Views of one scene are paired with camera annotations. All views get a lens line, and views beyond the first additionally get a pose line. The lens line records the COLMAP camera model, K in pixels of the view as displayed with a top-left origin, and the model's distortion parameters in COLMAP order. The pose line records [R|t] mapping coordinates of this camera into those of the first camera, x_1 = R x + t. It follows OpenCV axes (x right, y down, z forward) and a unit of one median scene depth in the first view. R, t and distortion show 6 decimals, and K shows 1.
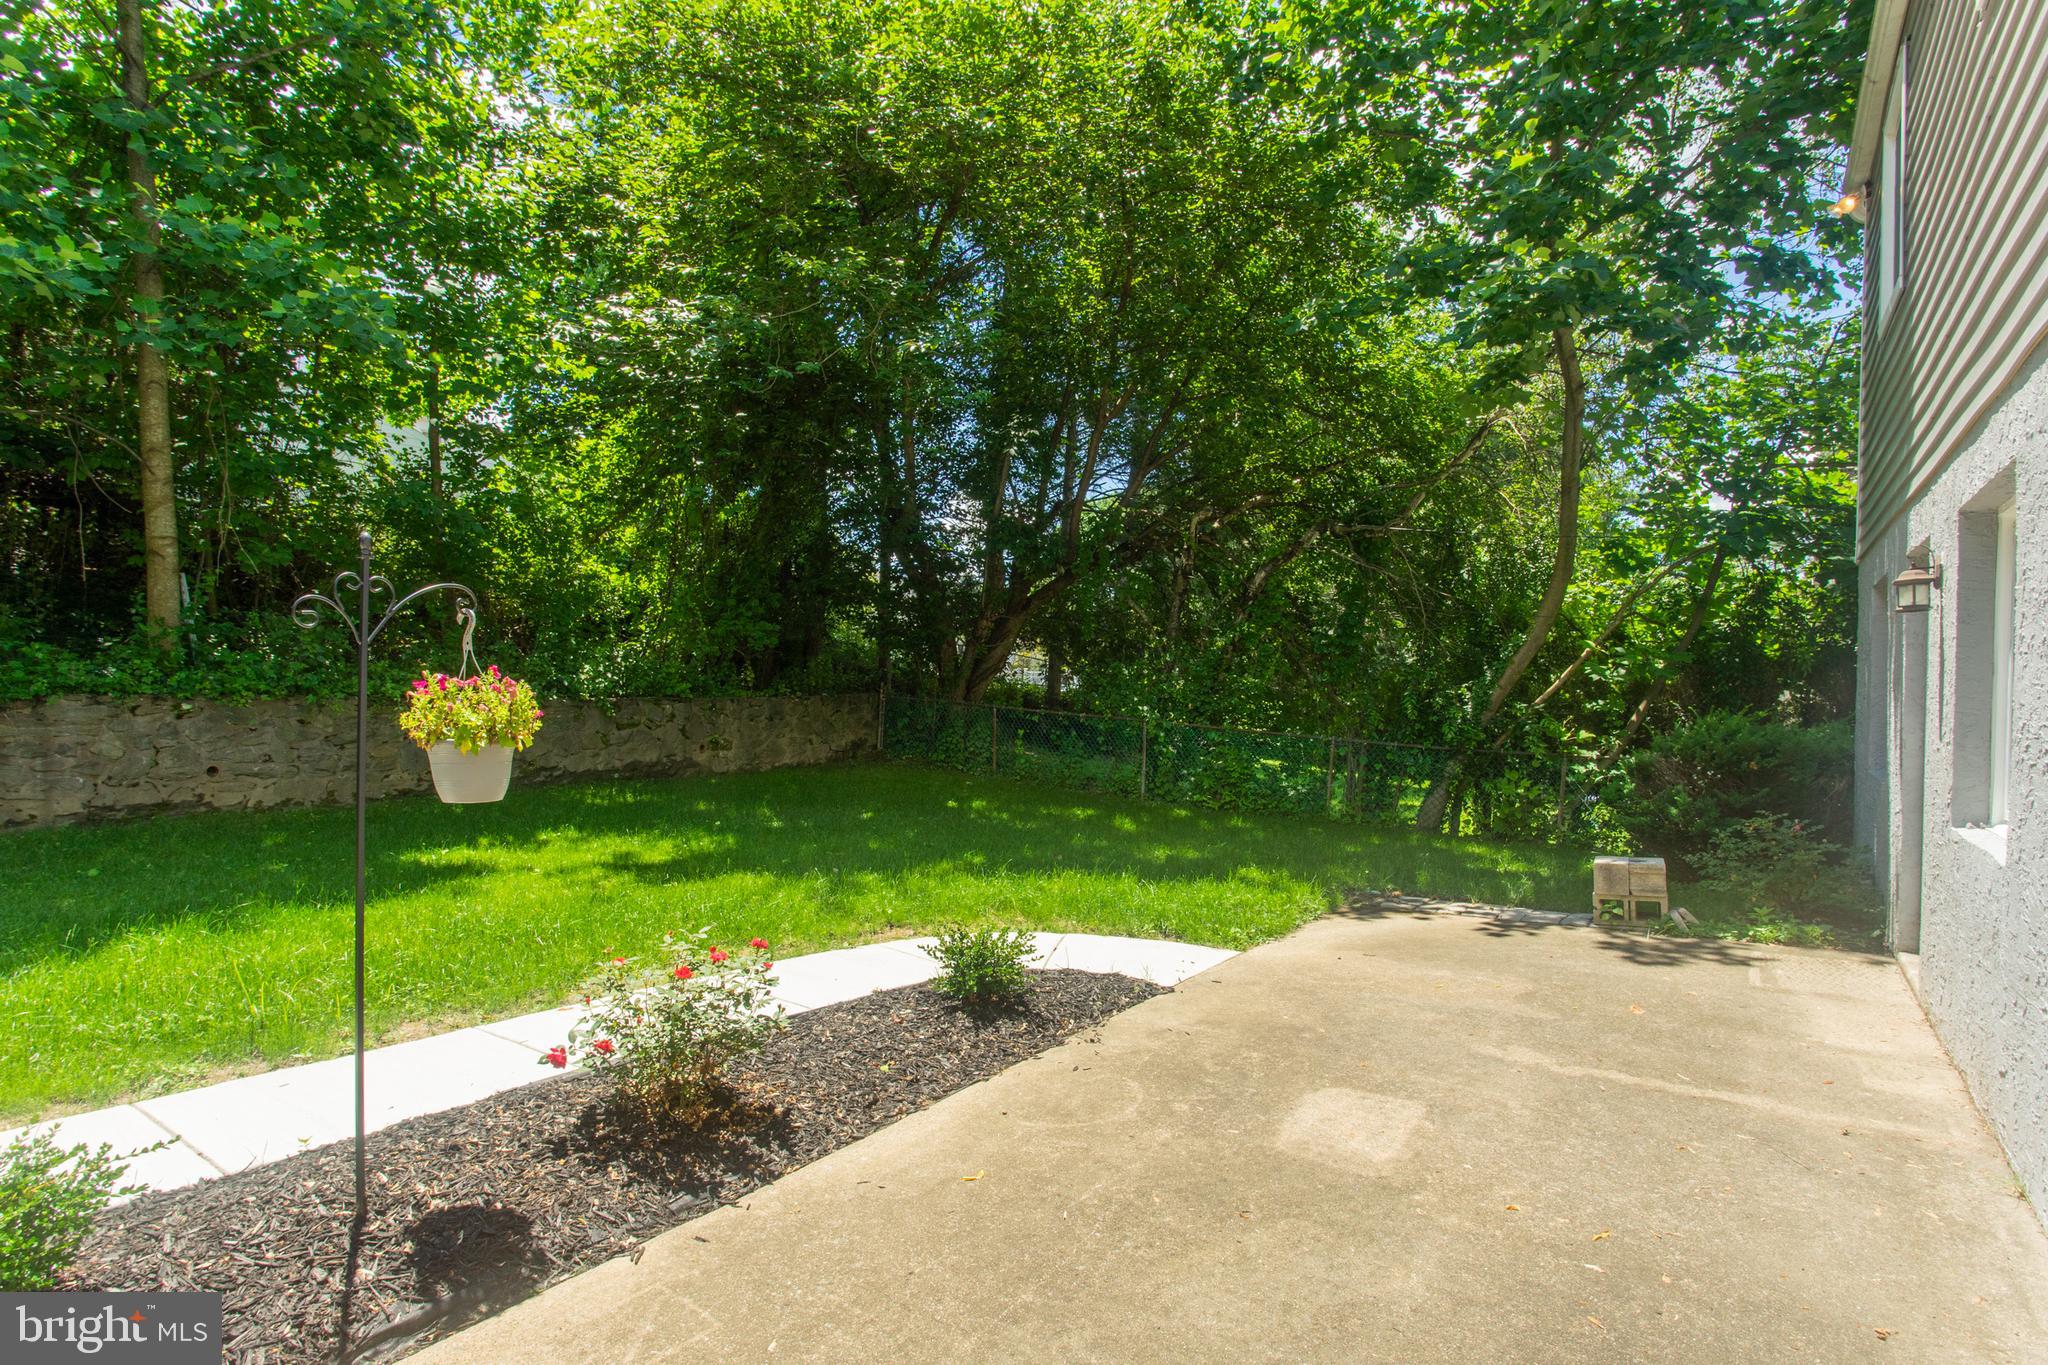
lens RADIAL K [[982.3, 0, 1020.2], [0, 982.3, 701.7], [0, 0, 1]] dist [-0.003438, 0.001605]
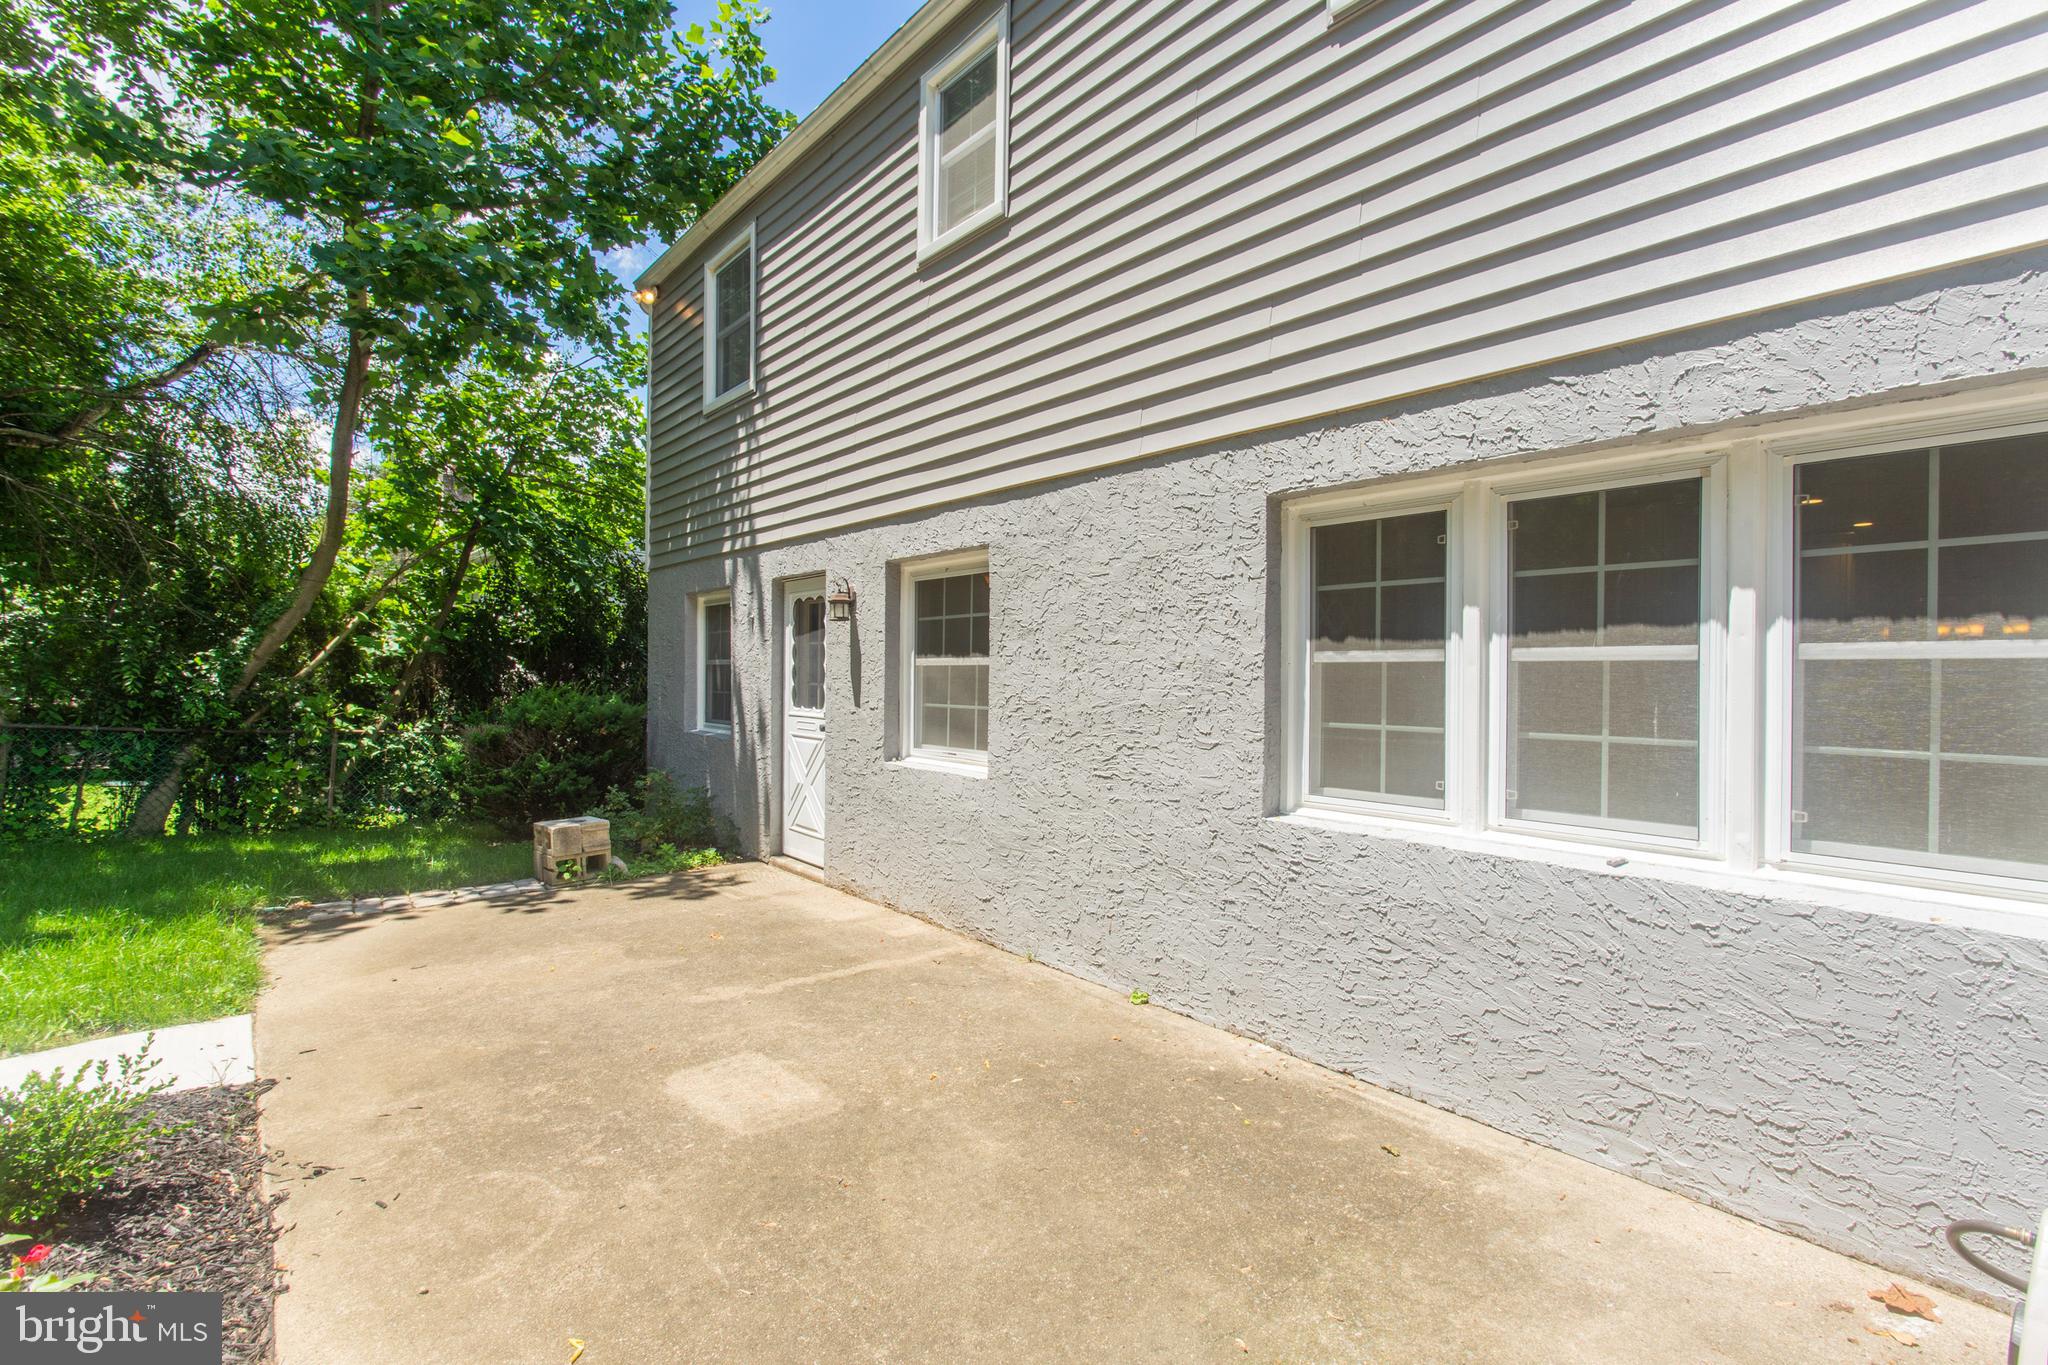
lens RADIAL K [[982.3, 0, 1005.9], [0, 982.3, 680.3], [0, 0, 1]] dist [-0.003438, 0.001605]
pose [[0.273790, 0.006088, 0.961770, -0.493477], [-0.010929, 0.999935, -0.003219, 0.005331], [-0.961727, -0.009630, 0.273839, 0.403231]]
